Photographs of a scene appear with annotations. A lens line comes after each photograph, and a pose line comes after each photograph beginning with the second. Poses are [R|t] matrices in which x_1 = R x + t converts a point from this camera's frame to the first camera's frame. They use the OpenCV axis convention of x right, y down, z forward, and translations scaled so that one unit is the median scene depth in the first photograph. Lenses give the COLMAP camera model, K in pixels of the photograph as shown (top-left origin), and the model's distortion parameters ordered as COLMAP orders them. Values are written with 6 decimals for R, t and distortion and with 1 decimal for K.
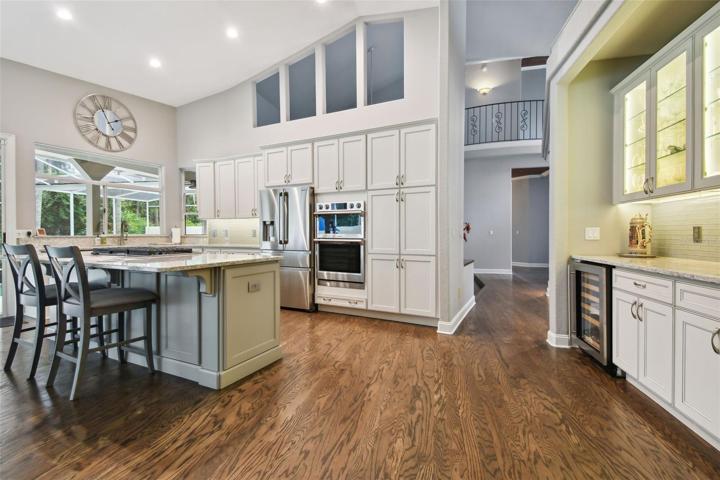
lens RADIAL K [[327.9, 0, 357.3], [0, 327.9, 236.1], [0, 0, 1]] dist [0.056712, -0.028191]
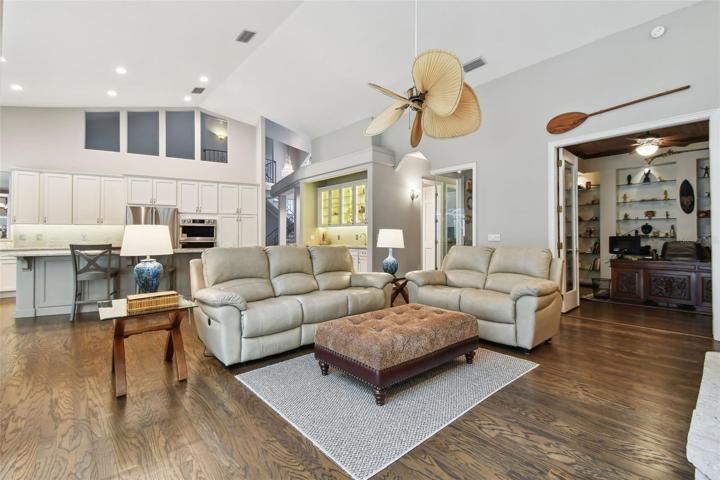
lens RADIAL K [[327.9, 0, 357.3], [0, 327.9, 236.1], [0, 0, 1]] dist [0.056712, -0.028191]
pose [[0.583241, 0.001739, 0.812298, -1.071888], [0.005592, 0.999965, -0.006156, 0.001552], [-0.812280, 0.008133, 0.583211, -0.747654]]
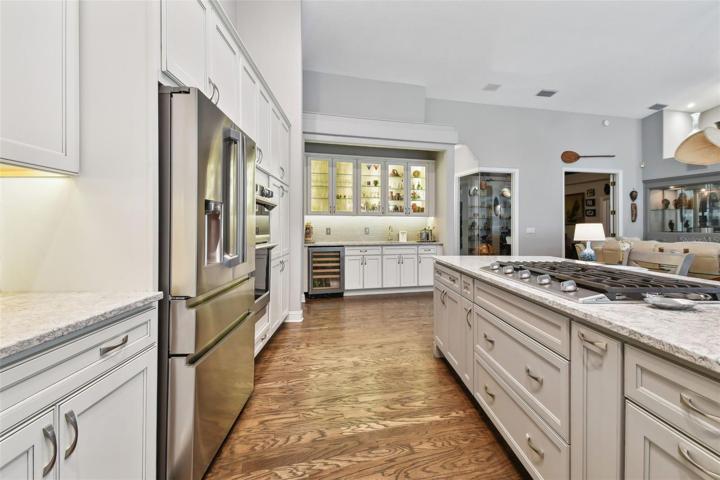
lens RADIAL K [[327.9, 0, 357.3], [0, 327.9, 236.1], [0, 0, 1]] dist [0.056712, -0.028191]
pose [[-0.487288, -0.017079, 0.873074, -0.738979], [0.007599, 0.999688, 0.023797, -0.016983], [-0.873208, 0.018231, -0.487006, 1.253693]]
